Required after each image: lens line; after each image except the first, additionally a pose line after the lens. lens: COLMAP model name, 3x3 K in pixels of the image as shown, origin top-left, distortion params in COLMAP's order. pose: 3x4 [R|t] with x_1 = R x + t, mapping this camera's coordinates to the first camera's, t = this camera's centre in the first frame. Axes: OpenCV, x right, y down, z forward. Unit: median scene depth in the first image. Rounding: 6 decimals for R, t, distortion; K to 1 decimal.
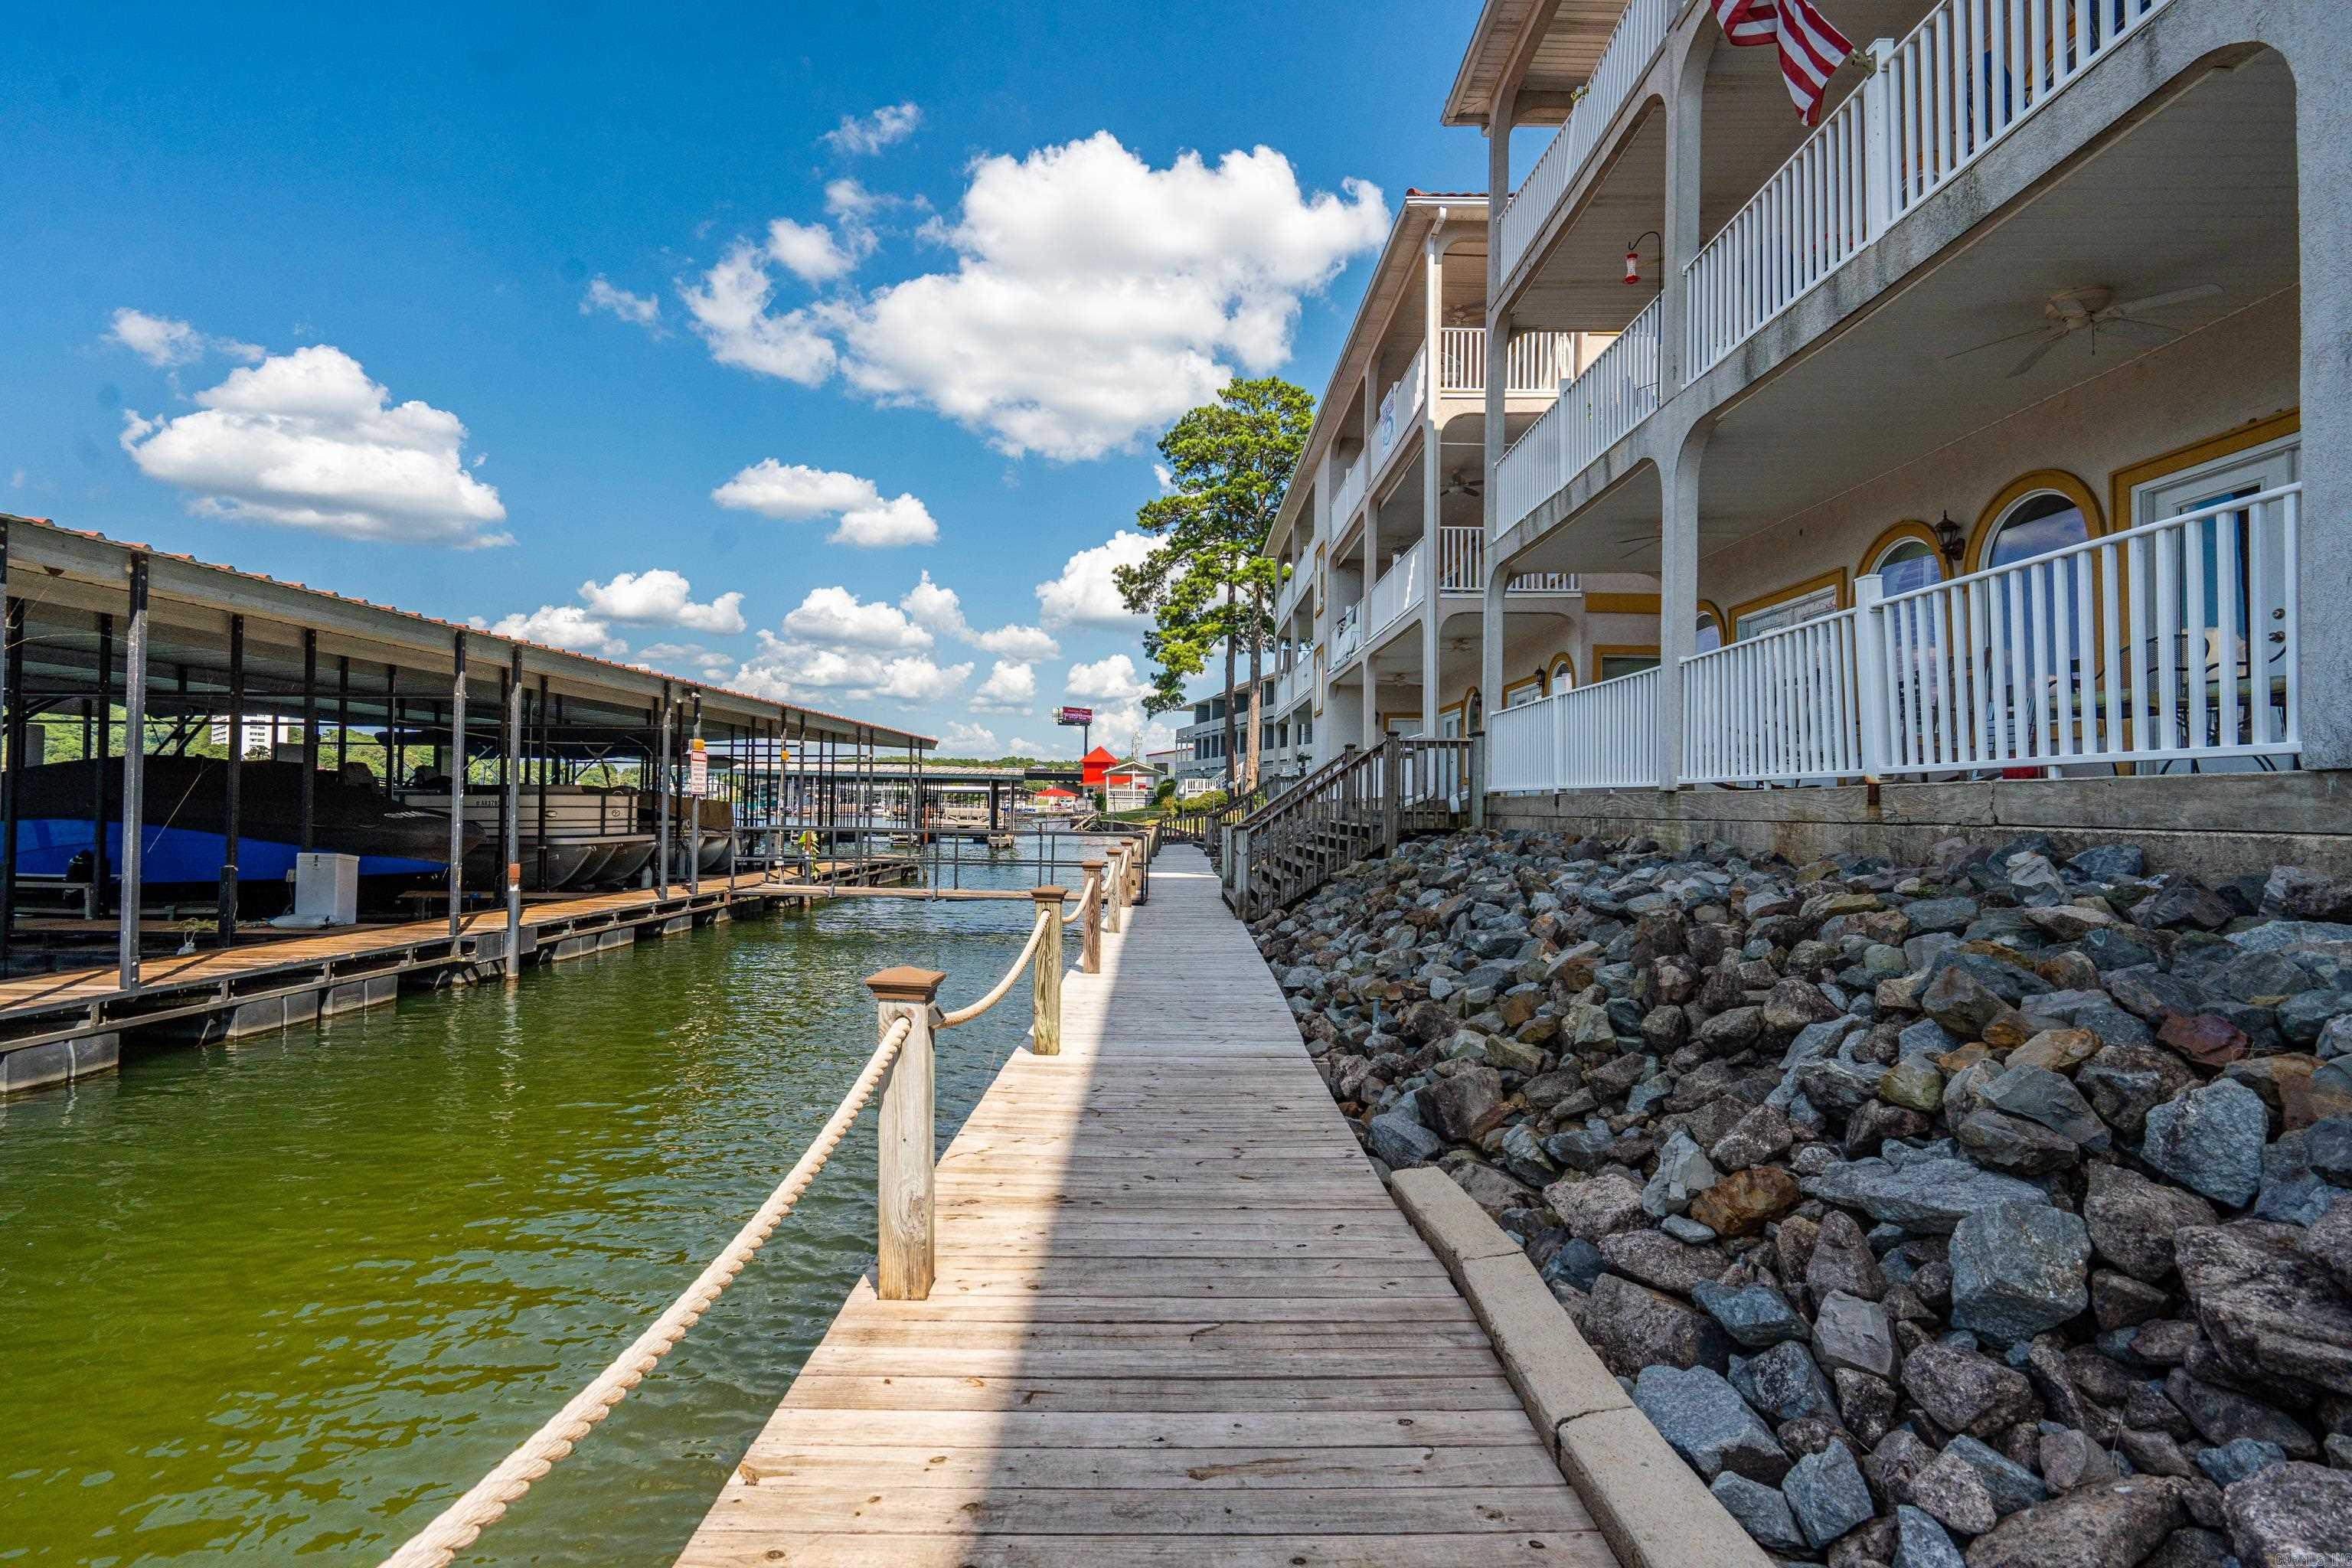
lens RADIAL K [[1099.4, 0, 1175.3], [0, 1099.4, 765.1], [0, 0, 1]] dist [-0.000788, -0.000079]
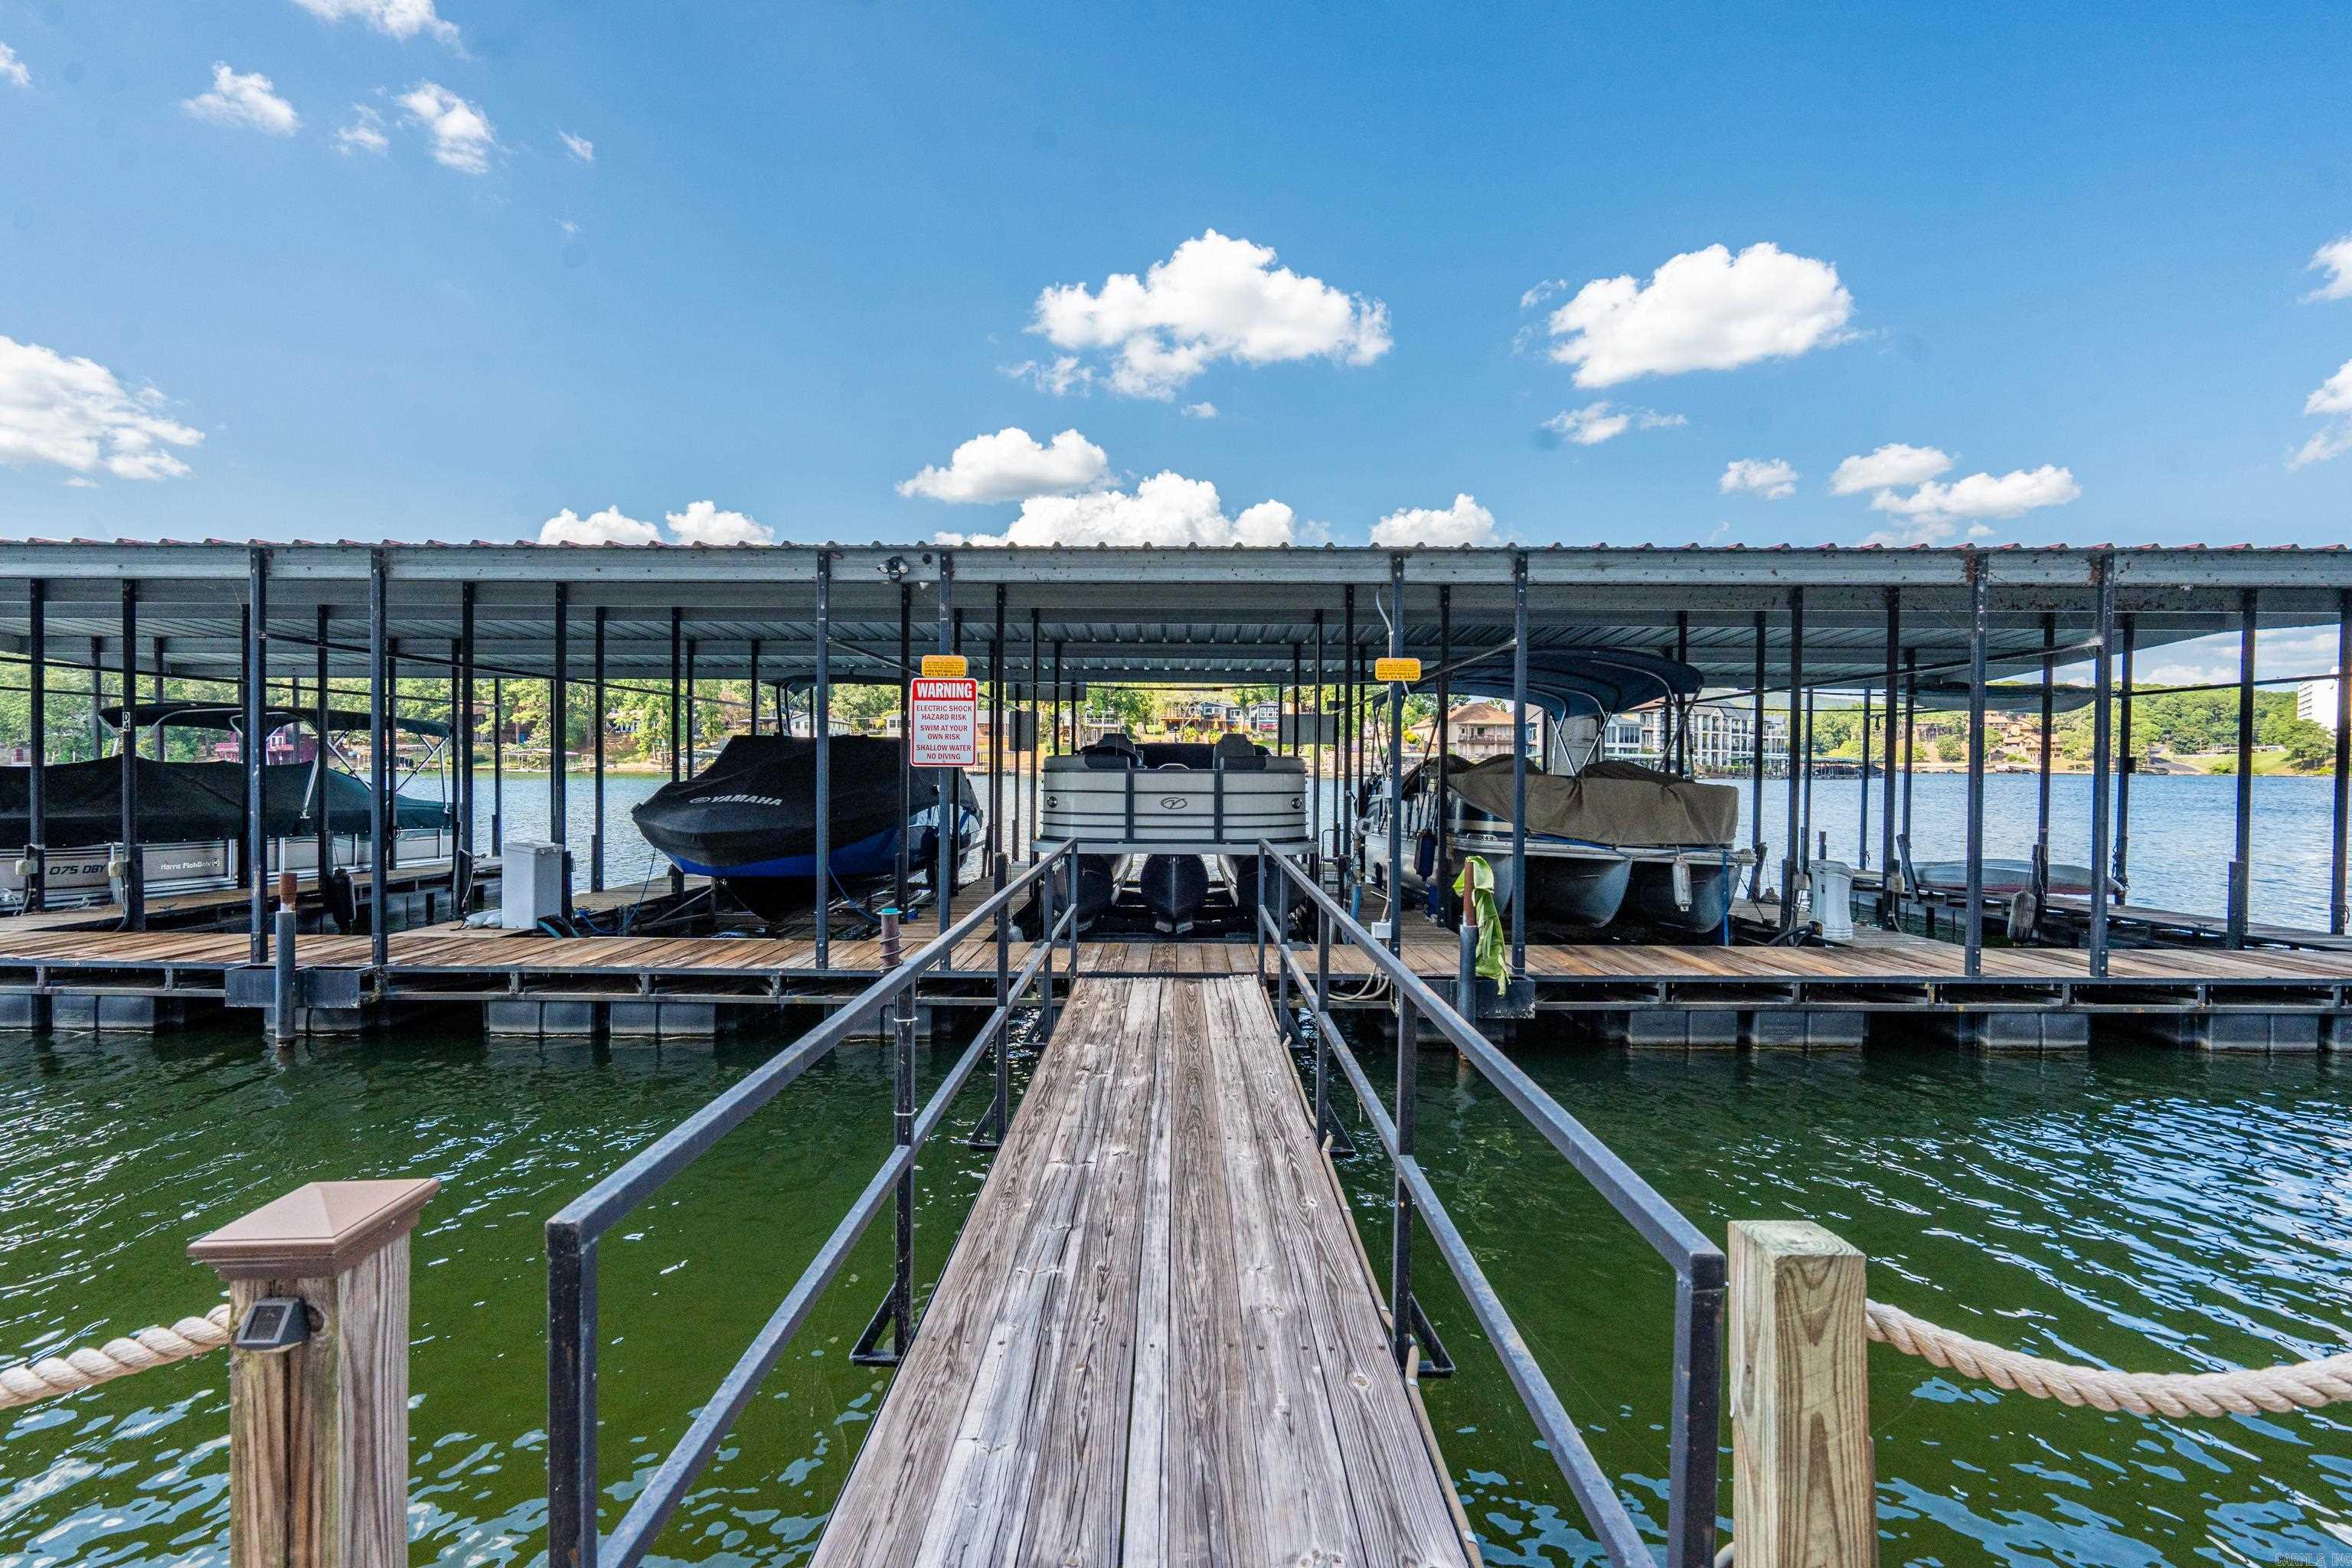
lens RADIAL K [[1085.4, 0, 1234.6], [0, 1085.4, 829.7], [0, 0, 1]] dist [0.000186, 0.000067]
pose [[0.035442, 0.040596, -0.998547, 0.039786], [0.029154, 0.998707, 0.041638, 0.028197], [0.998946, -0.030588, 0.034212, 0.818292]]
